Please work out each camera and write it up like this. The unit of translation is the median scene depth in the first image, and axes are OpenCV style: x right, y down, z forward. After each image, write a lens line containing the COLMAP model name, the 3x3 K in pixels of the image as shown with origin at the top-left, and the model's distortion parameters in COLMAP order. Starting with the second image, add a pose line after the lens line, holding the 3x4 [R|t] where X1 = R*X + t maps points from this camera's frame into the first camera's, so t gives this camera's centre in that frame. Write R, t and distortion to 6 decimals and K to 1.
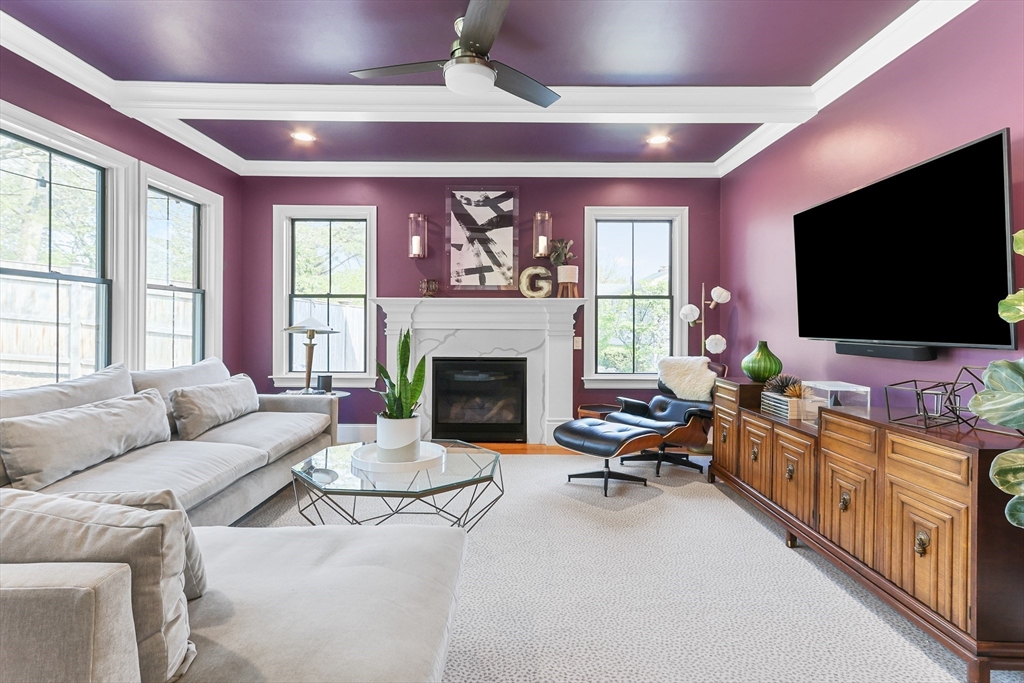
lens RADIAL K [[476.7, 0, 512.4], [0, 476.7, 330.9], [0, 0, 1]] dist [-0.014768, 0.000678]
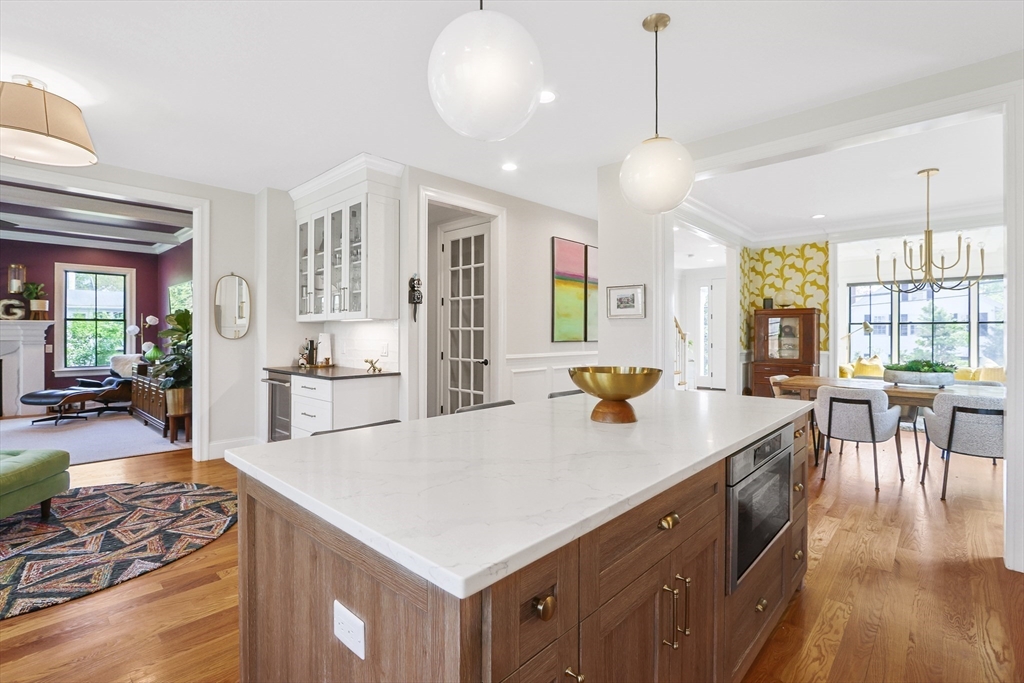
lens RADIAL K [[476.7, 0, 516.7], [0, 476.7, 333.3], [0, 0, 1]] dist [-0.014768, 0.000678]
pose [[0.677614, -0.003362, 0.735410, 0.042899], [0.011133, 0.999922, -0.005687, 0.000518], [-0.735334, 0.012041, 0.677598, -1.203225]]
